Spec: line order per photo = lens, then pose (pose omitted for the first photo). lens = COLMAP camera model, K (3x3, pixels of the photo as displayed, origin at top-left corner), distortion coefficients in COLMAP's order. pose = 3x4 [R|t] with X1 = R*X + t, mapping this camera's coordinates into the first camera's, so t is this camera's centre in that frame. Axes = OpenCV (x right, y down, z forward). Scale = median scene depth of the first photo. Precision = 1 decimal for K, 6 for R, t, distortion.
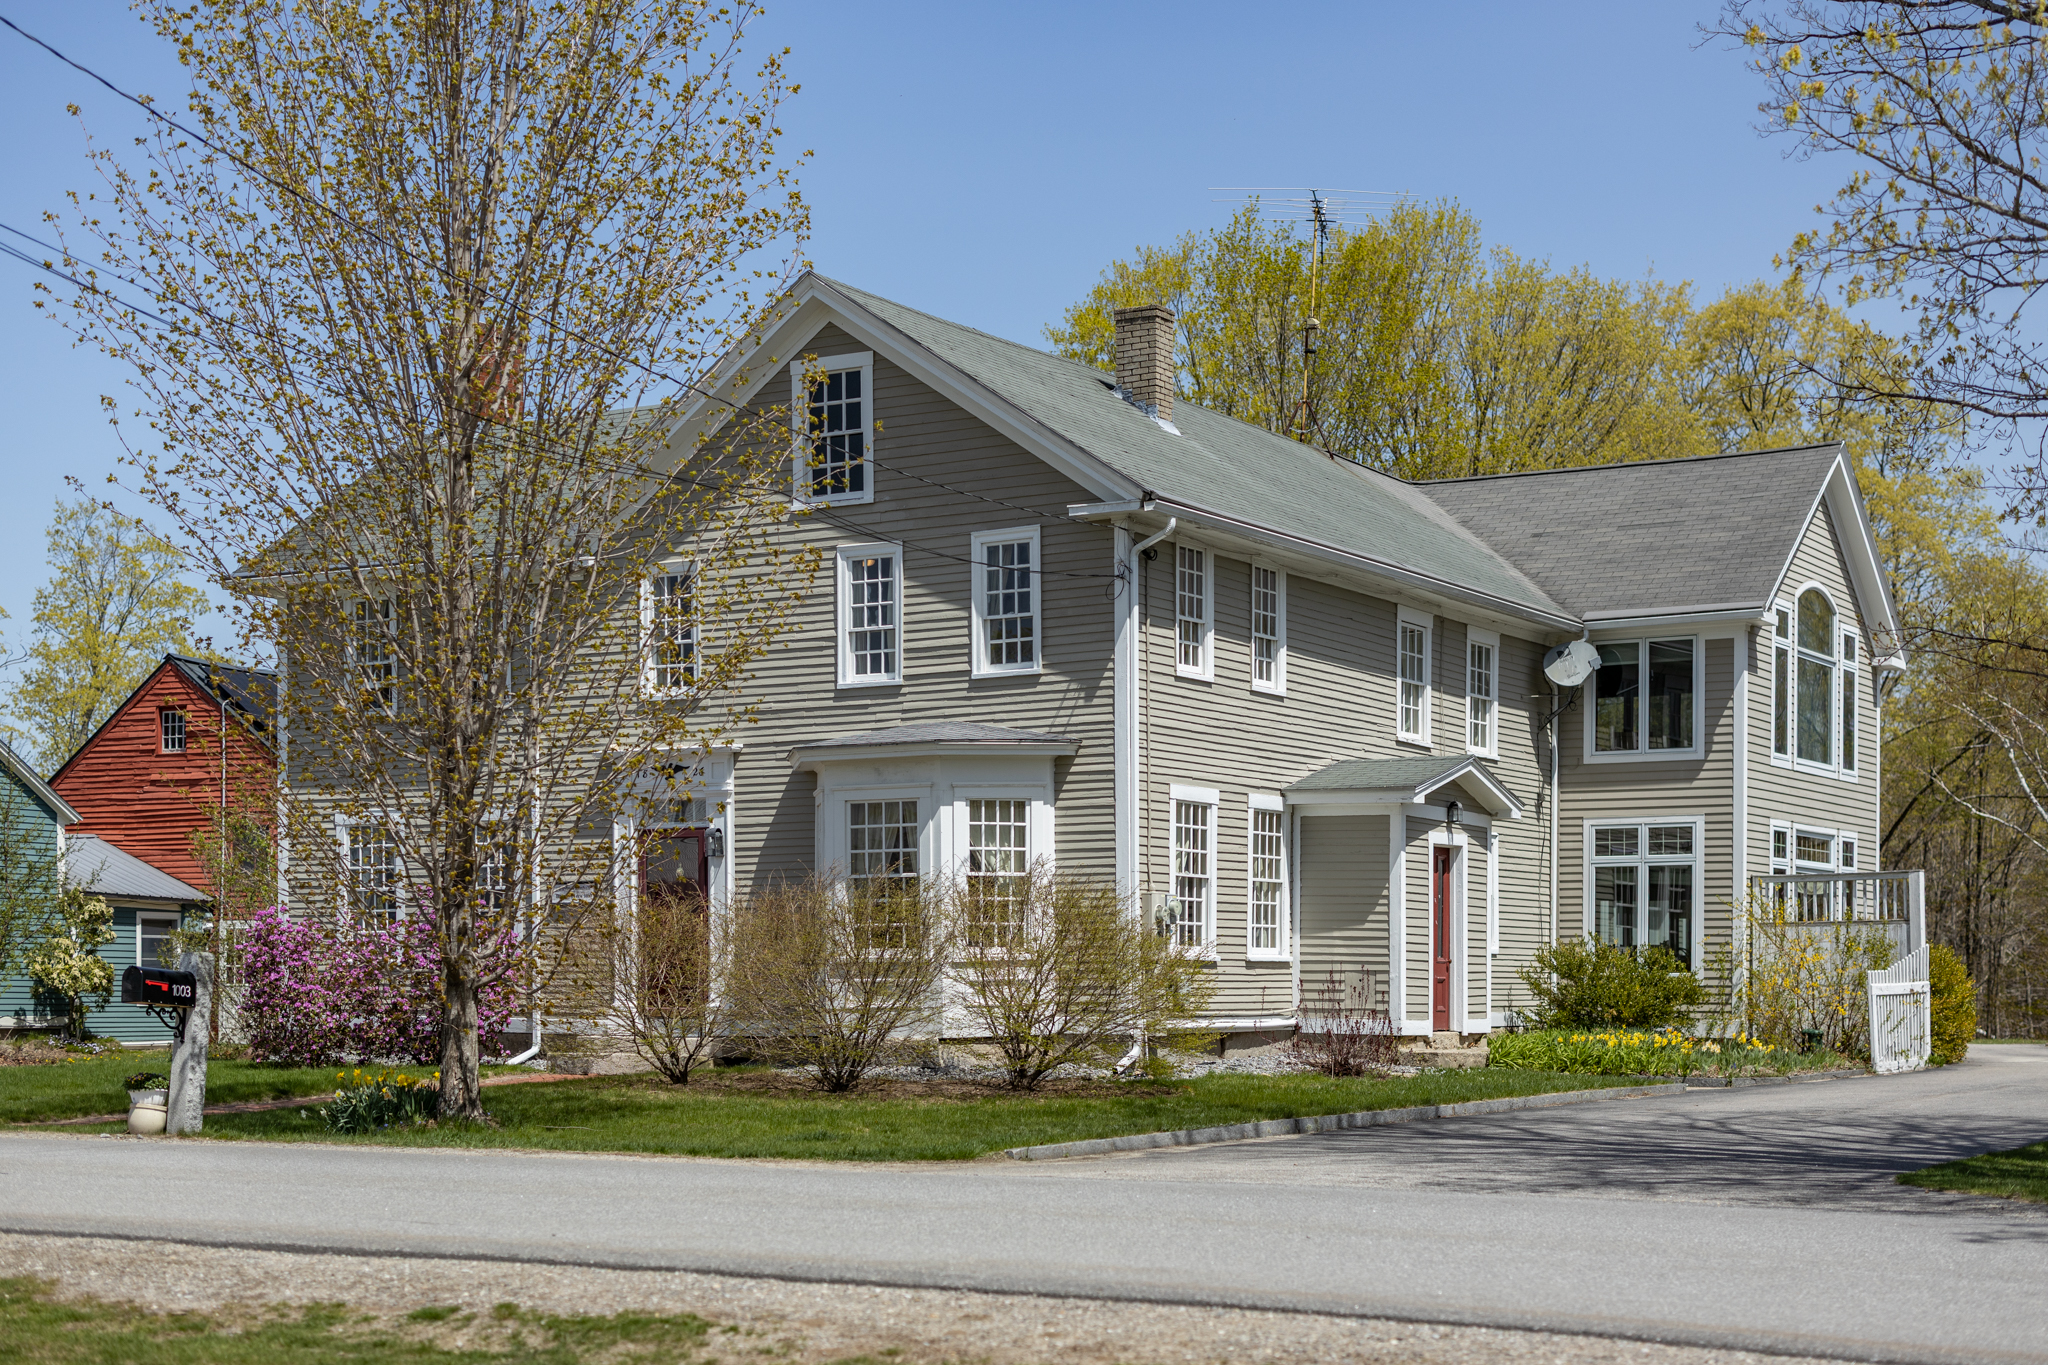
lens RADIAL K [[2863.4, 0, 1024.0], [0, 2863.4, 682.5], [0, 0, 1]] dist [-0.009219, -0.048235]
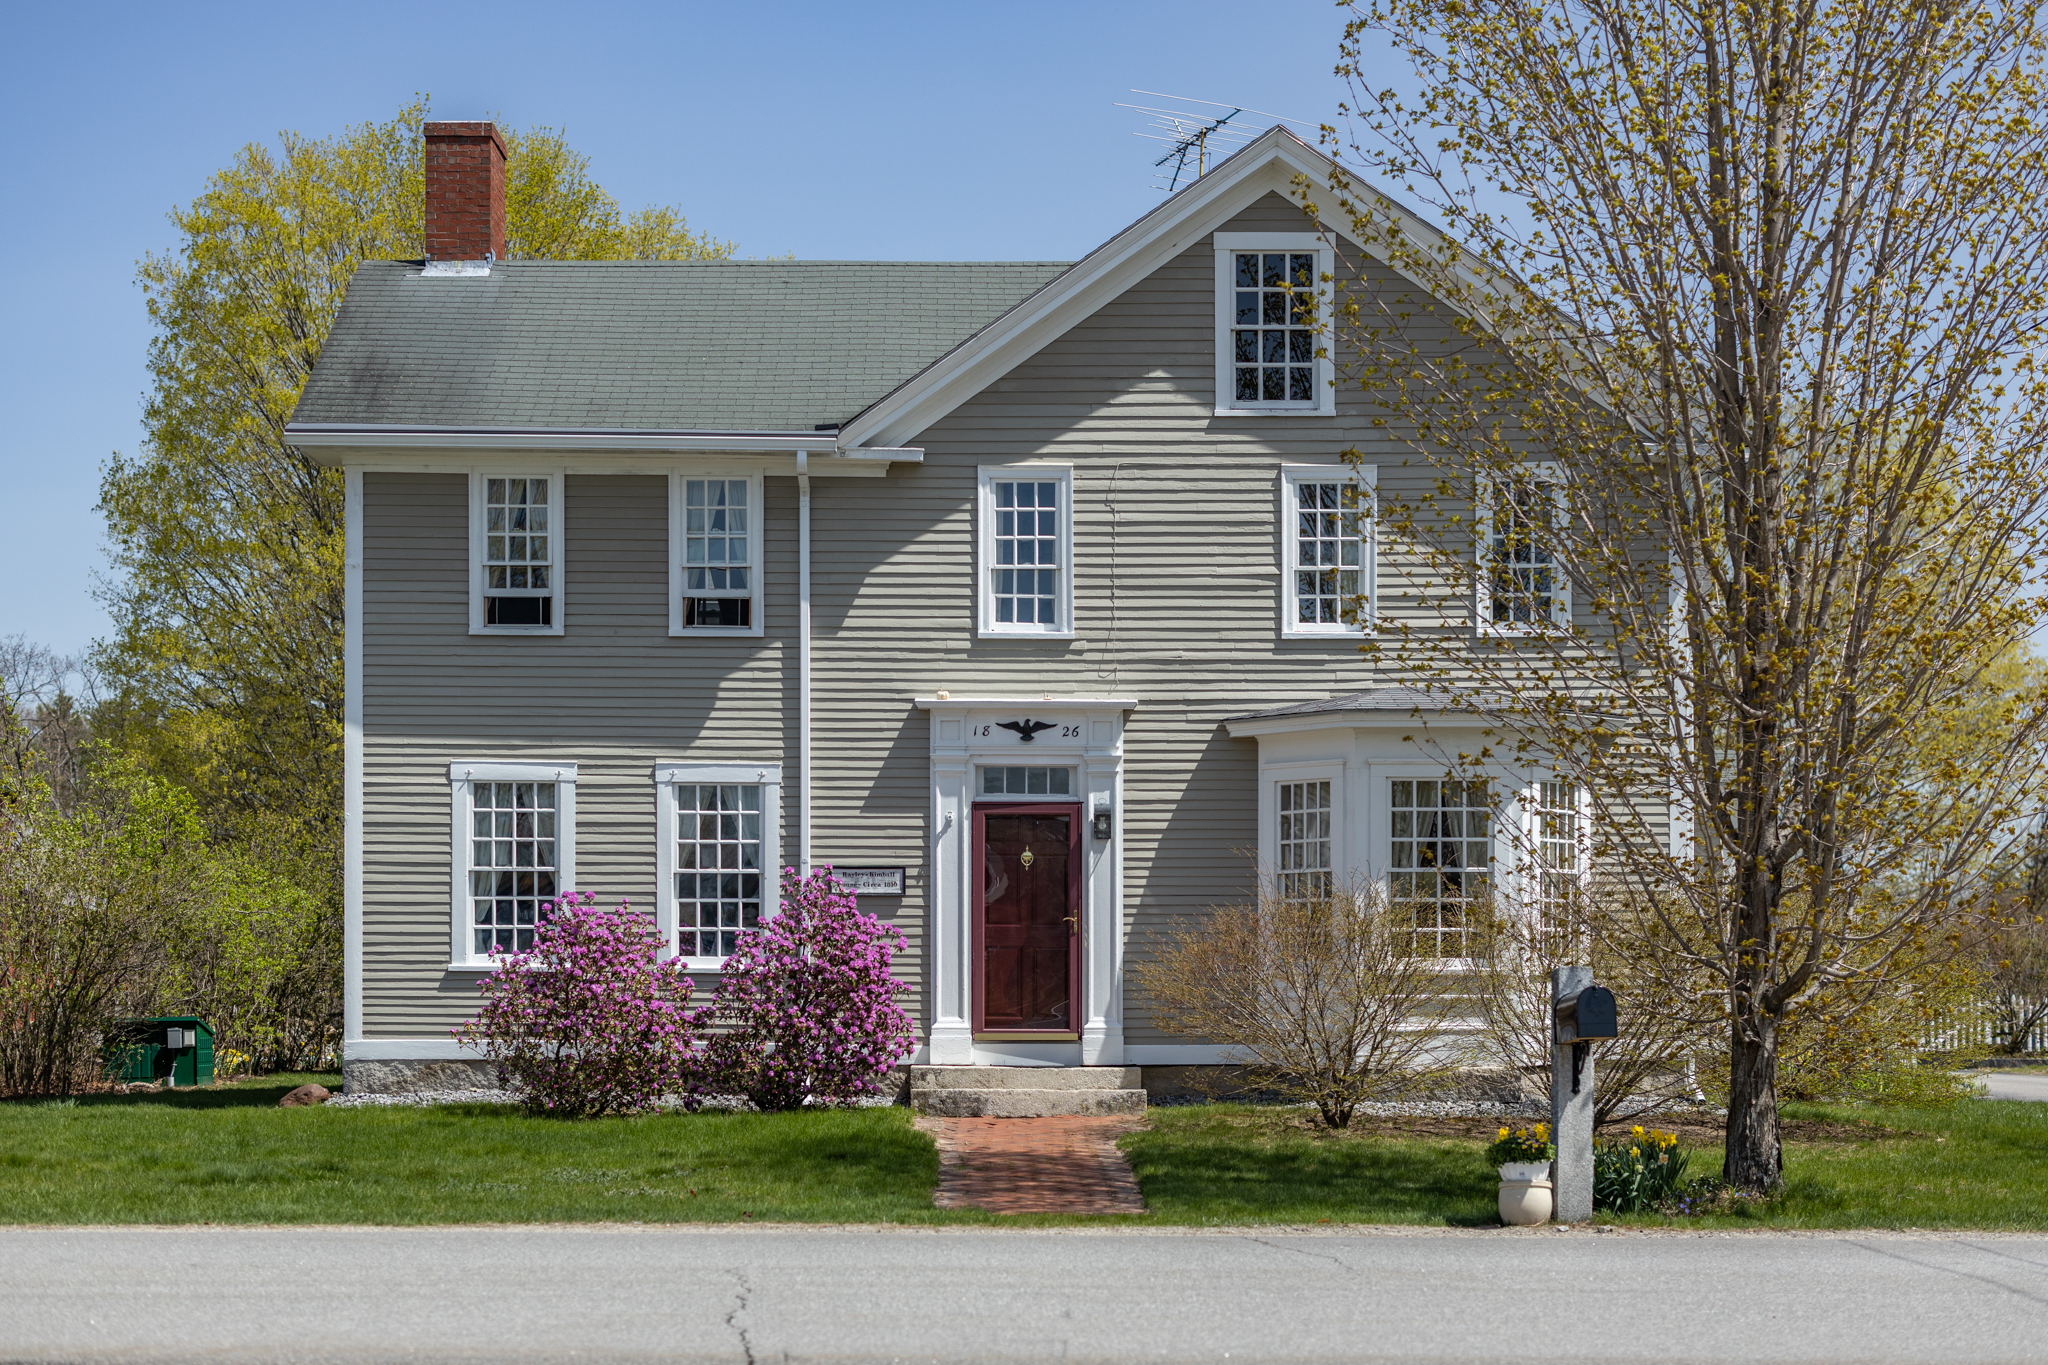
lens RADIAL K [[2863.4, 0, 1024.0], [0, 2863.4, 682.5], [0, 0, 1]] dist [-0.009219, -0.048235]
pose [[0.877161, 0.057270, 0.476769, -0.514793], [-0.056264, 0.998281, -0.016399, 0.031969], [-0.476889, -0.012440, 0.878876, 0.315762]]
